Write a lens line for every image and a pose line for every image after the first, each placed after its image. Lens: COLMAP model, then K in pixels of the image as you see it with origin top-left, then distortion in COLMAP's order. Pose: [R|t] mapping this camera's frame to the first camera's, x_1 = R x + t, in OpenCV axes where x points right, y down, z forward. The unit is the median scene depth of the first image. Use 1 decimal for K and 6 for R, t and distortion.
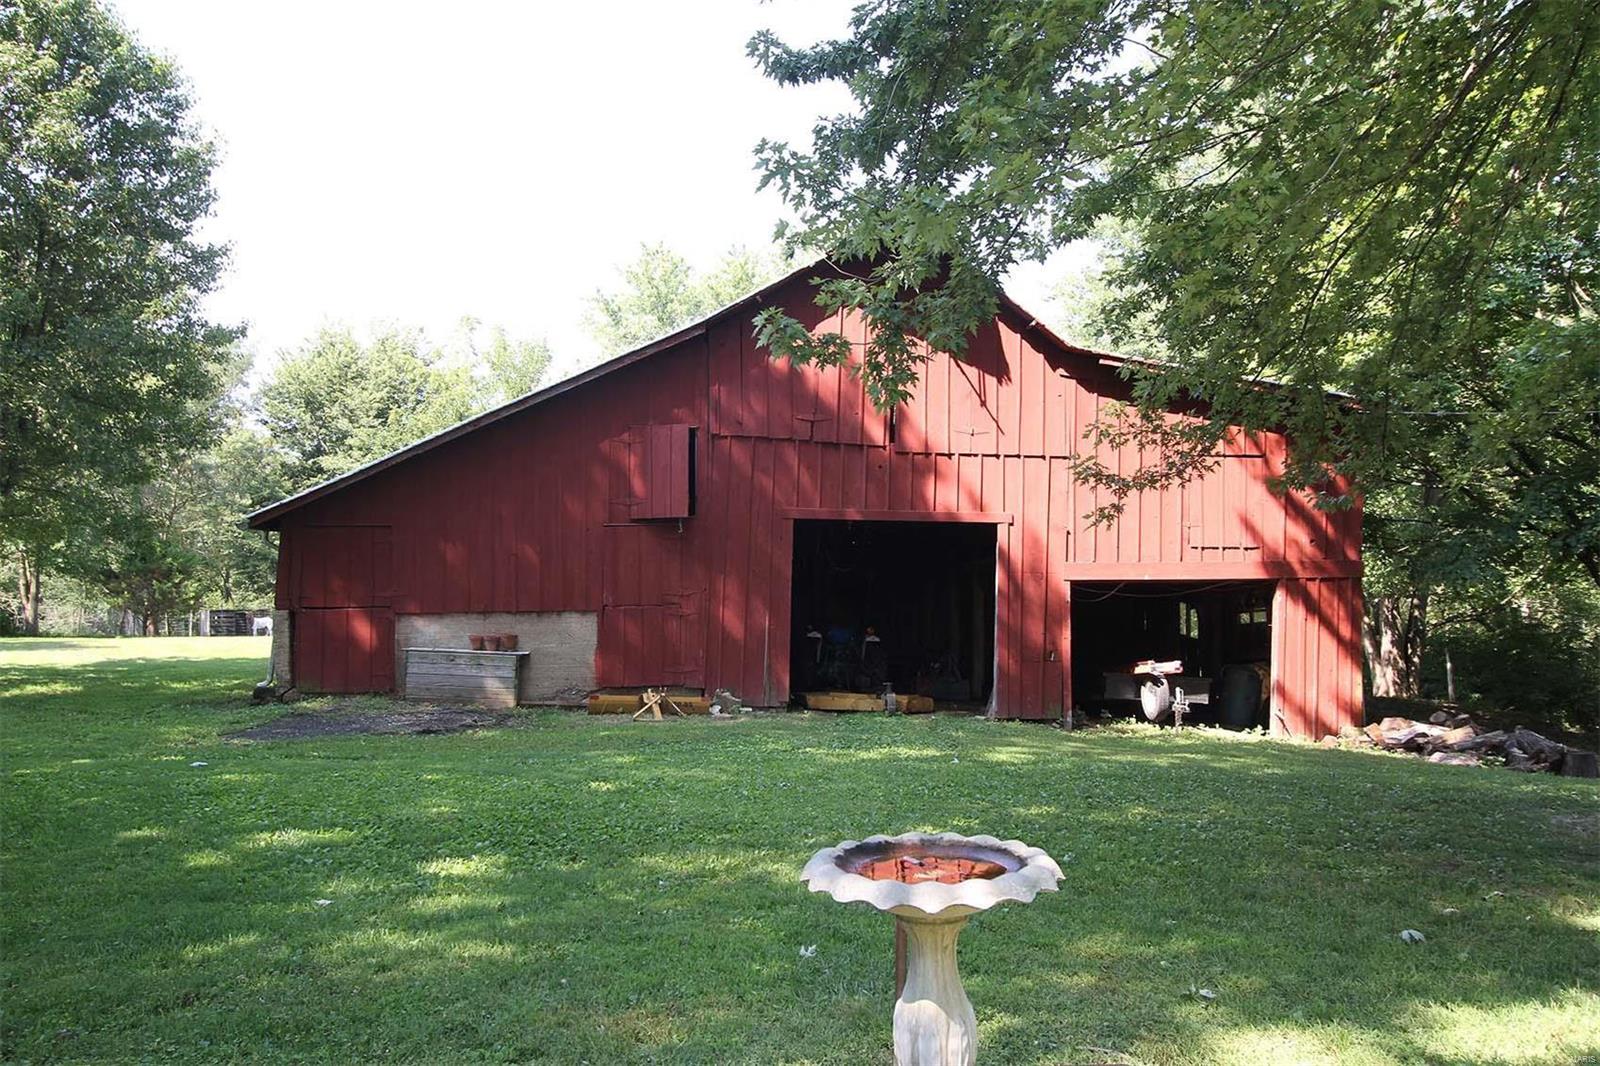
lens RADIAL K [[1210.6, 0, 801.1], [0, 1210.6, 537.0], [0, 0, 1]] dist [0.003715, -0.001752]
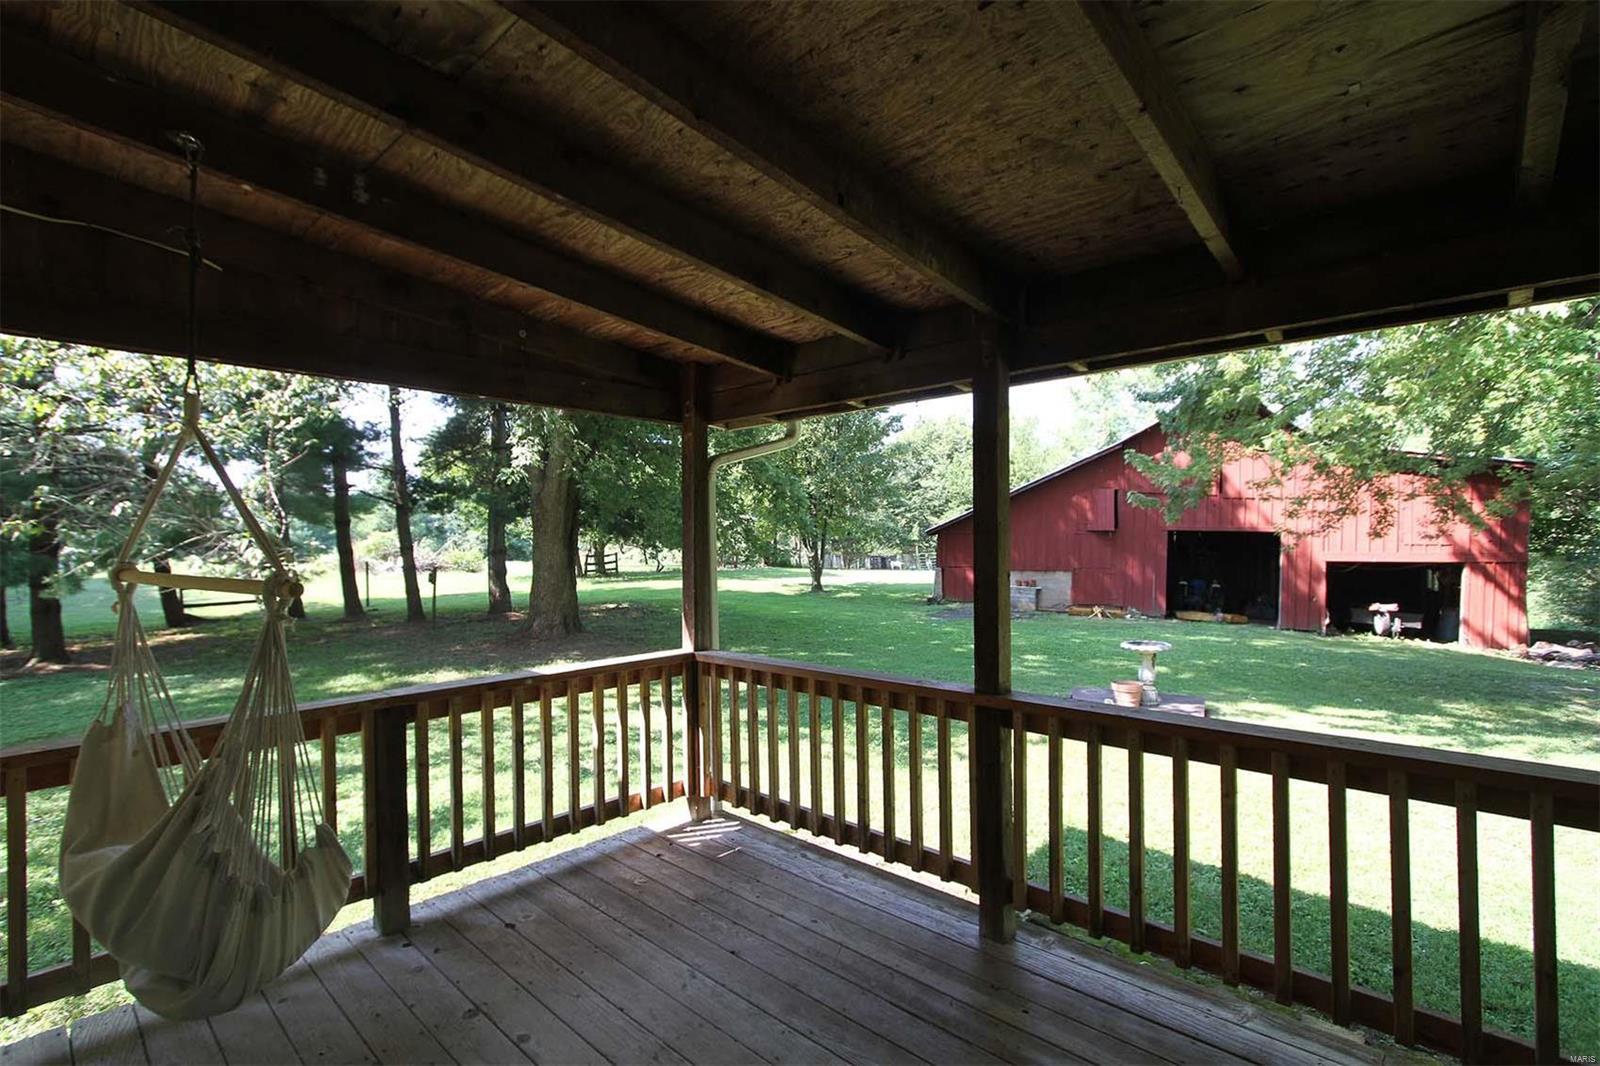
lens RADIAL K [[754.6, 0, 795.7], [0, 754.6, 529.1], [0, 0, 1]] dist [0.000968, -0.000090]
pose [[0.873864, -0.002157, -0.486166, 0.067059], [0.017757, 0.999465, 0.027483, -0.063586], [0.485847, -0.032649, 0.873434, -0.478532]]
